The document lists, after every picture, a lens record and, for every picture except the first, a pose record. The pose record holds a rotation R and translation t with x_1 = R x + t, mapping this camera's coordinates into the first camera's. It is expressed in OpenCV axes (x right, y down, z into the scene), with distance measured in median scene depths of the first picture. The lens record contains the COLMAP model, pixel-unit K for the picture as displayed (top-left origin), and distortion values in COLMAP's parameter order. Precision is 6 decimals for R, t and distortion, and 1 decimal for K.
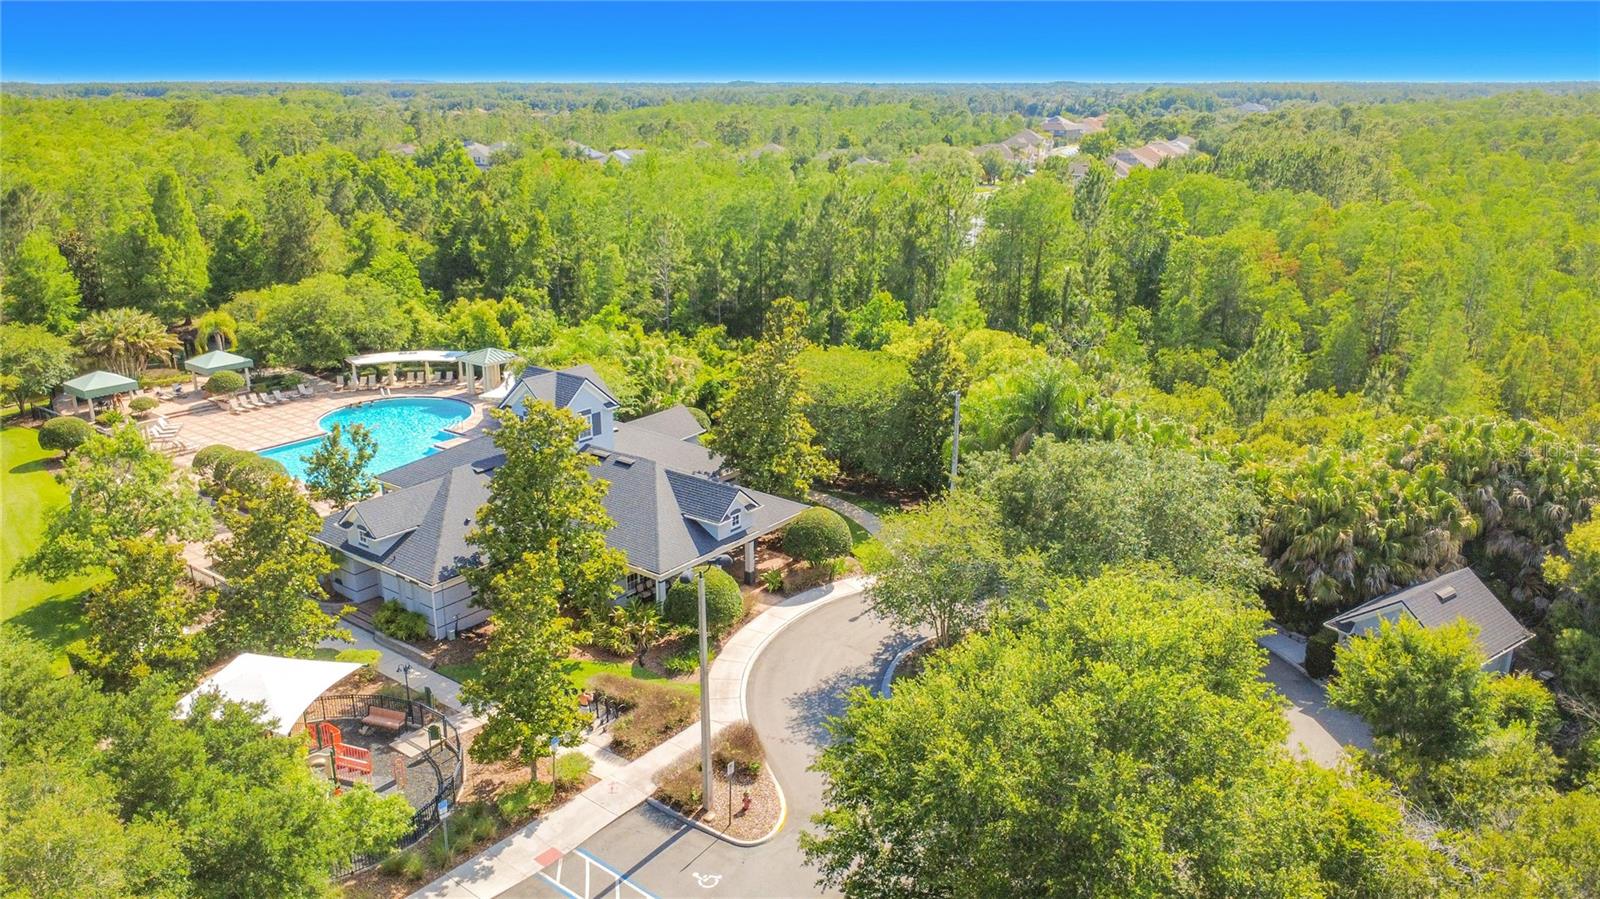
lens RADIAL K [[1182.0, 0, 799.2], [0, 1182.0, 449.1], [0, 0, 1]] dist [-0.005753, -0.001275]
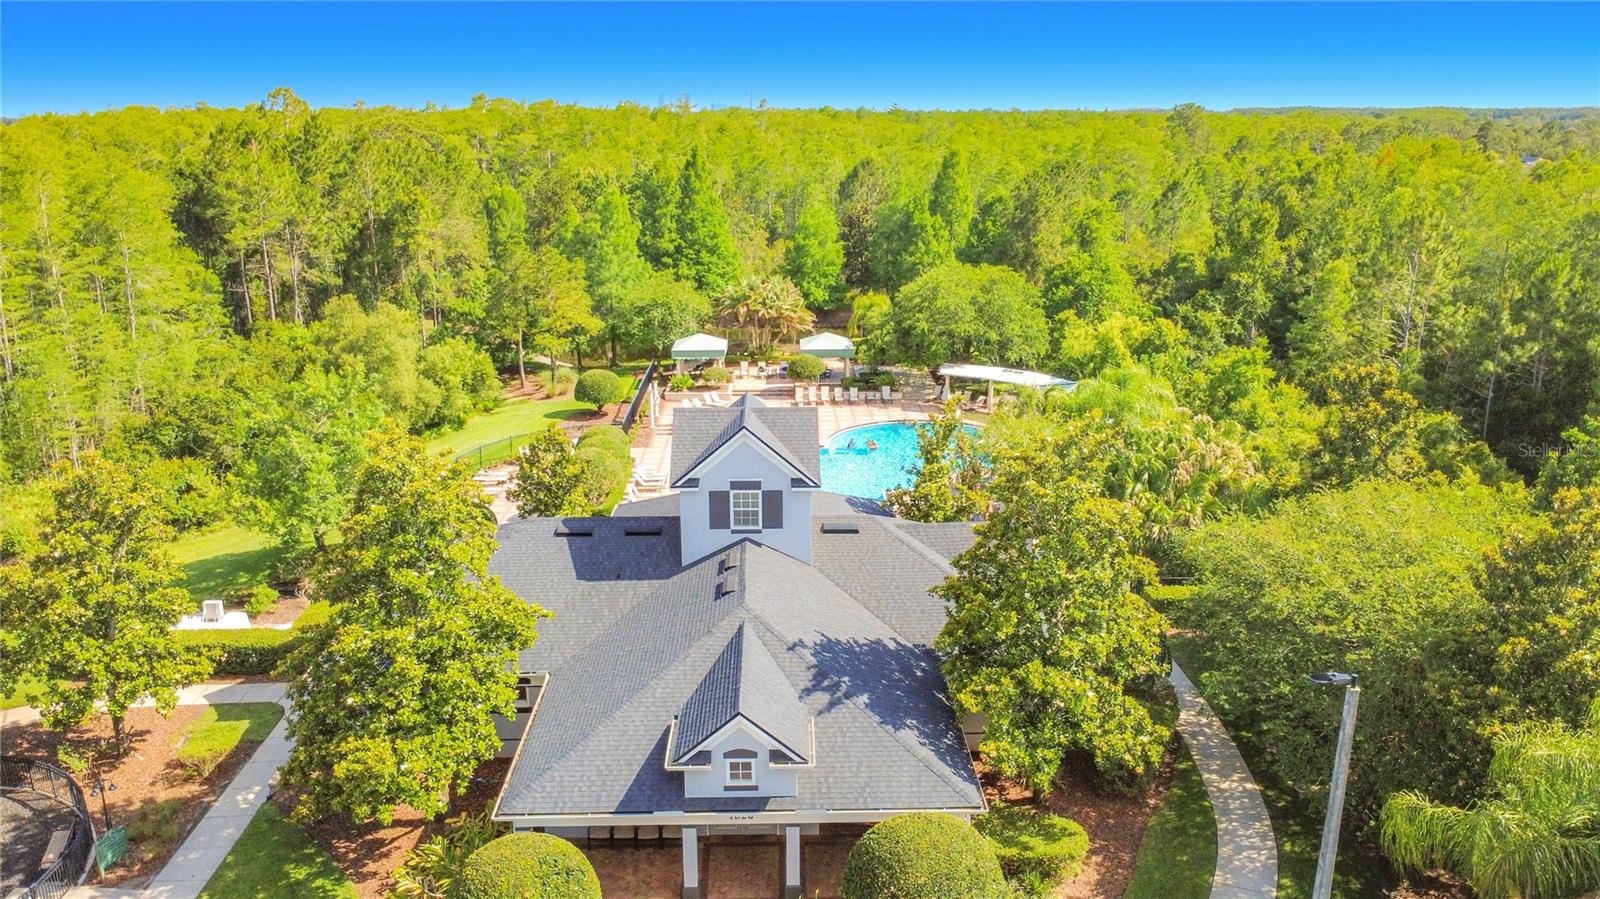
lens RADIAL K [[1182.0, 0, 800.2], [0, 1182.0, 450.7], [0, 0, 1]] dist [-0.005753, -0.001275]
pose [[0.624854, 0.211000, -0.751689, 0.178373], [-0.226830, 0.970321, 0.083814, -0.067669], [0.747065, 0.118134, 0.654170, 0.420353]]
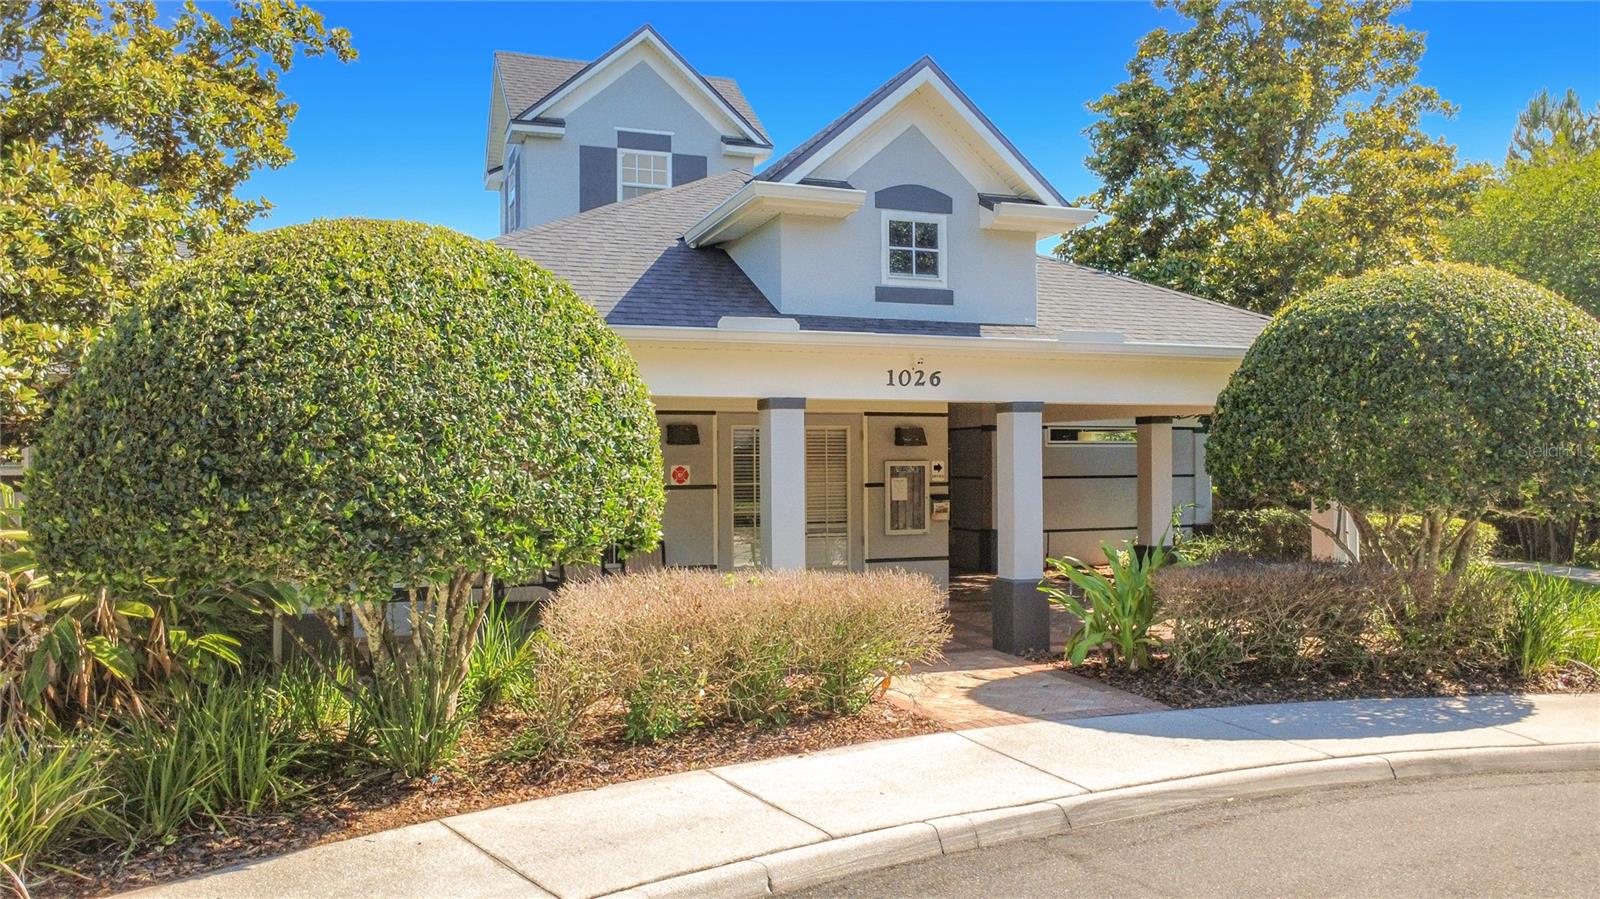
lens RADIAL K [[1182.0, 0, 799.1], [0, 1182.0, 449.5], [0, 0, 1]] dist [-0.005753, -0.001275]
pose [[0.848272, -0.020124, -0.529178, 0.021462], [-0.140195, 0.955090, -0.261053, 0.084436], [0.510666, 0.295632, 0.807355, 0.513838]]
